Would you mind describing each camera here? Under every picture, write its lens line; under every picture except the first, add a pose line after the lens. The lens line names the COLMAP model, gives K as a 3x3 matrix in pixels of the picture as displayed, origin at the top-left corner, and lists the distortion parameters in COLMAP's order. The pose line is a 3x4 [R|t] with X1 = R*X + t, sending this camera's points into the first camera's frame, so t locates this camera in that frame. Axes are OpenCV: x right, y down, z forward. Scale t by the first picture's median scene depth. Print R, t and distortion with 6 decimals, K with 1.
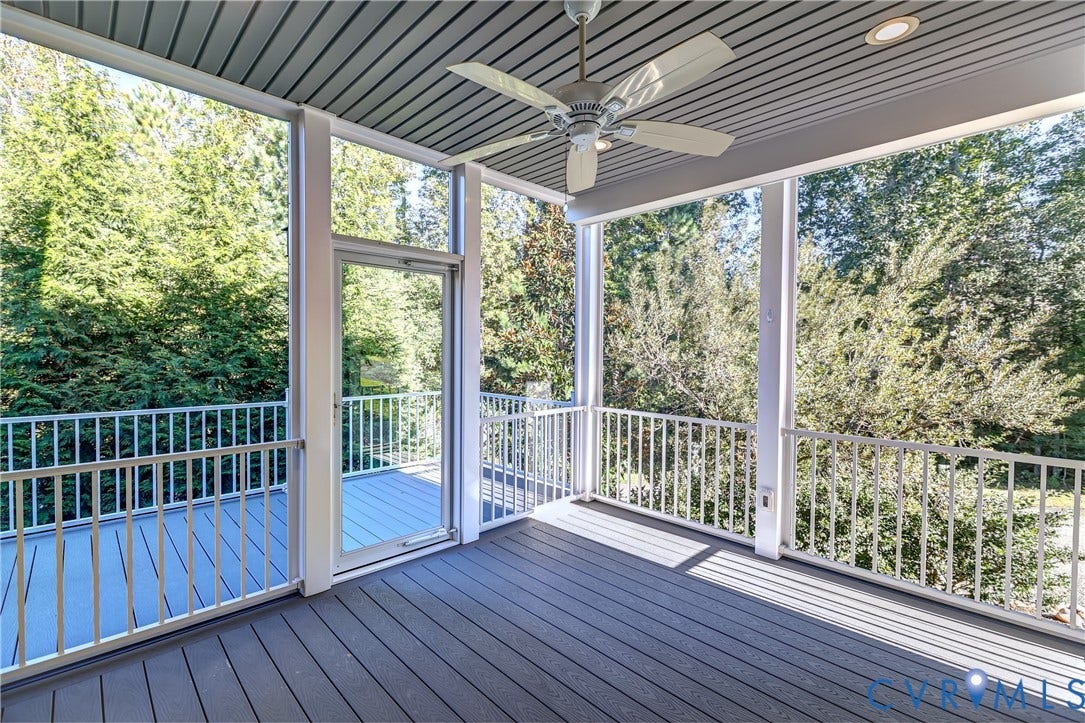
lens RADIAL K [[481.0, 0, 543.3], [0, 481.0, 359.5], [0, 0, 1]] dist [0.010044, 0.000861]
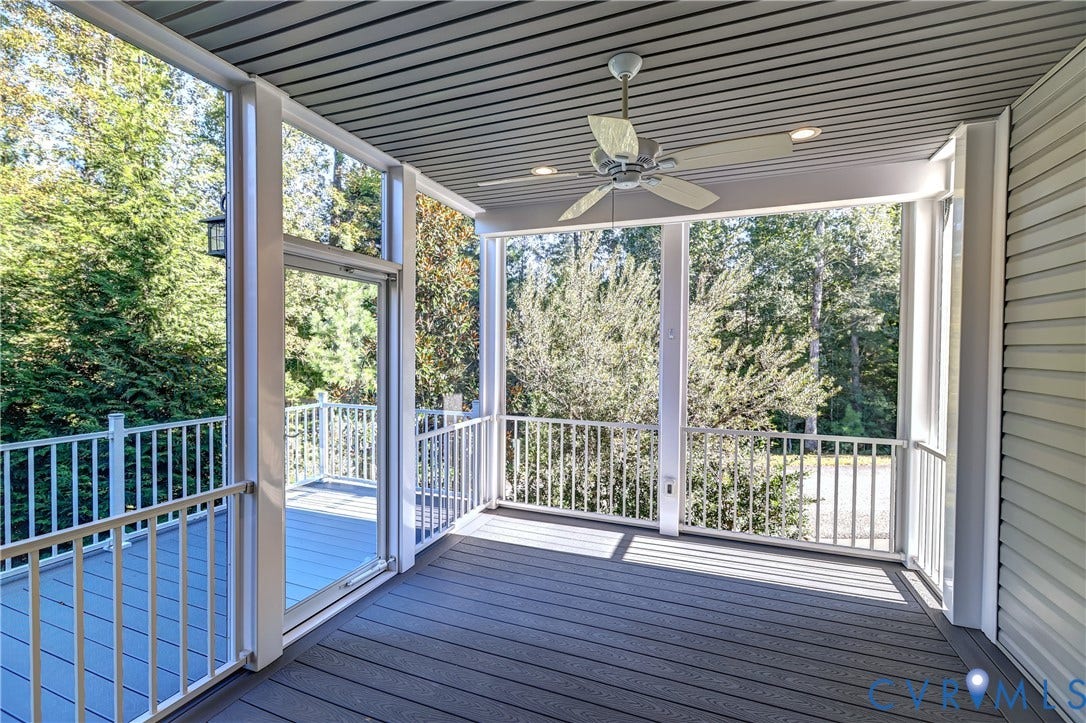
lens RADIAL K [[481.4, 0, 535.9], [0, 481.4, 359.7], [0, 0, 1]] dist [0.010044, 0.000861]
pose [[0.915177, -0.009546, 0.402940, -0.304608], [0.007709, 0.999951, 0.006181, -0.035104], [-0.402979, -0.002550, 0.915206, 0.037074]]
